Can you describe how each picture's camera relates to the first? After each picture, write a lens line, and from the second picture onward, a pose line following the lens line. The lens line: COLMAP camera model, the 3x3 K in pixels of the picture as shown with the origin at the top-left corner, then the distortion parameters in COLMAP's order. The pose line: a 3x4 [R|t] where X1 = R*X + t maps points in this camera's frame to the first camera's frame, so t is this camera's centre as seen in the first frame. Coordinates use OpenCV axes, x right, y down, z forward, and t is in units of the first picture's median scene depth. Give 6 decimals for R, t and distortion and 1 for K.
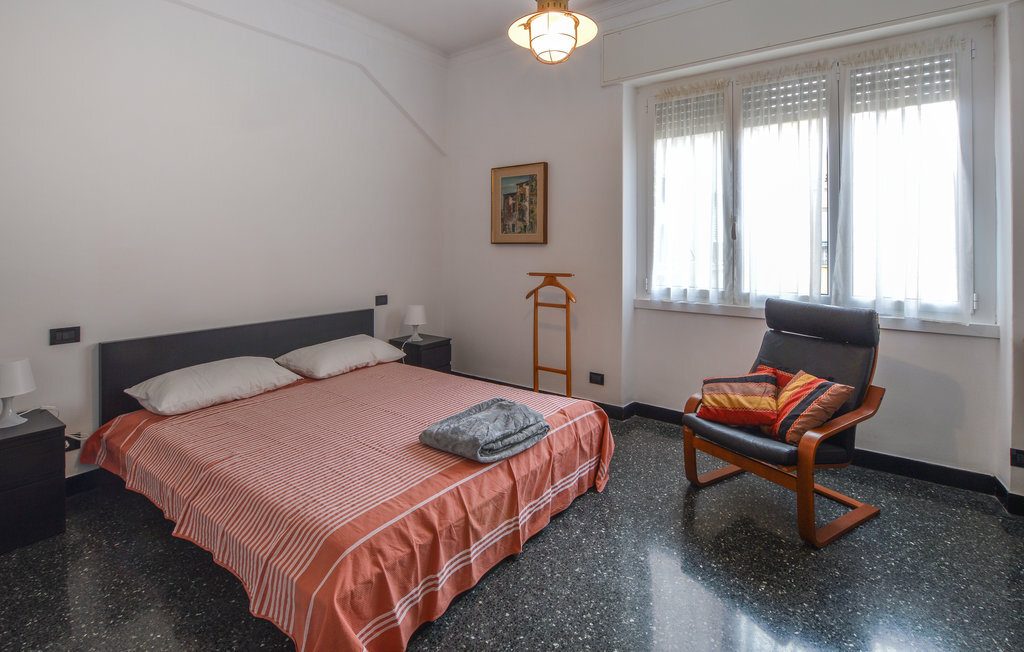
lens RADIAL K [[474.7, 0, 519.6], [0, 474.7, 248.4], [0, 0, 1]] dist [-0.015766, 0.000450]
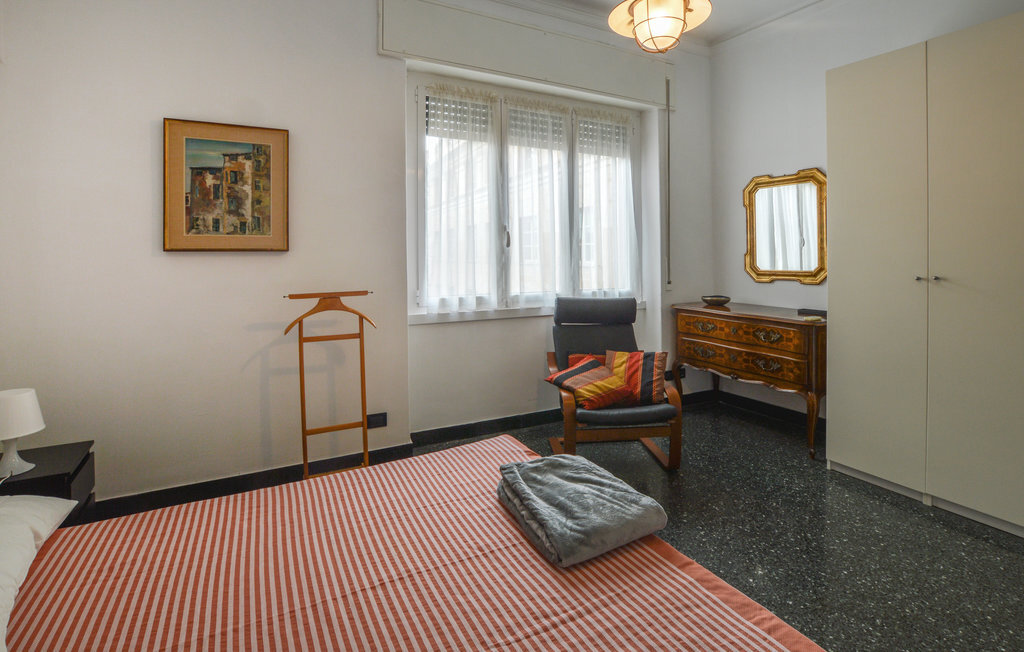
lens RADIAL K [[480.9, 0, 500.5], [0, 480.9, 260.8], [0, 0, 1]] dist [-0.020668, -0.000034]
pose [[0.441022, -0.016664, 0.897342, -0.475789], [0.007820, 0.999861, 0.014725, -0.003745], [-0.897462, 0.000523, 0.441091, 0.471099]]
